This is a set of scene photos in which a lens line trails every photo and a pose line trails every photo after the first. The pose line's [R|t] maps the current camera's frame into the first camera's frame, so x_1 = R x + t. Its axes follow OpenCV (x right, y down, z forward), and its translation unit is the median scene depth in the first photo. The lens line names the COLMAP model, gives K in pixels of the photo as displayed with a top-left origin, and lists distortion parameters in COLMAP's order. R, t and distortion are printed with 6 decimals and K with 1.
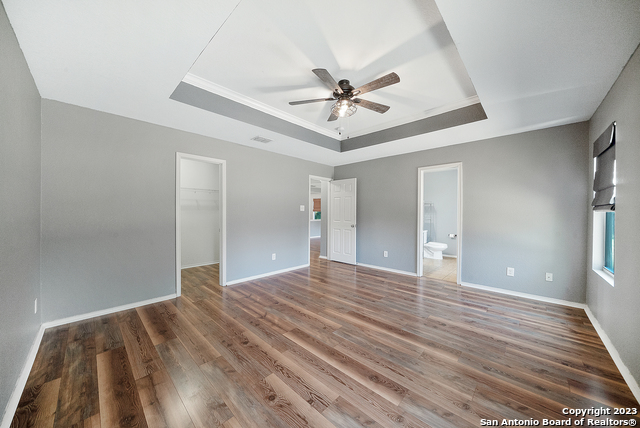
lens RADIAL K [[222.5, 0, 320.1], [0, 222.5, 214.7], [0, 0, 1]] dist [-0.003663, -0.000236]
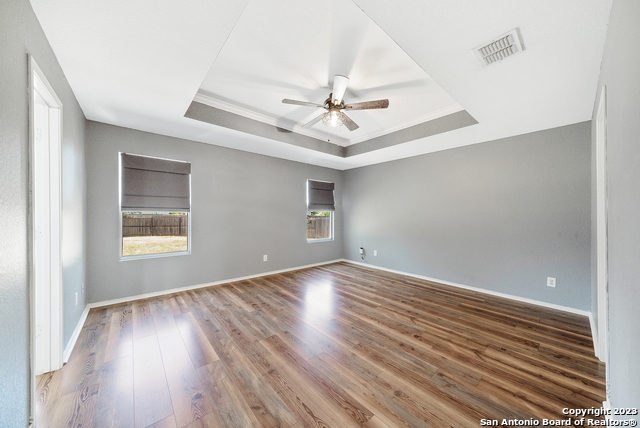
lens RADIAL K [[222.5, 0, 320.4], [0, 222.5, 214.3], [0, 0, 1]] dist [-0.003663, -0.000236]
pose [[-0.994901, -0.011479, 0.100196, 0.065196], [-0.011123, 0.999930, 0.004113, -0.015680], [-0.100236, 0.002978, -0.994959, 2.028854]]
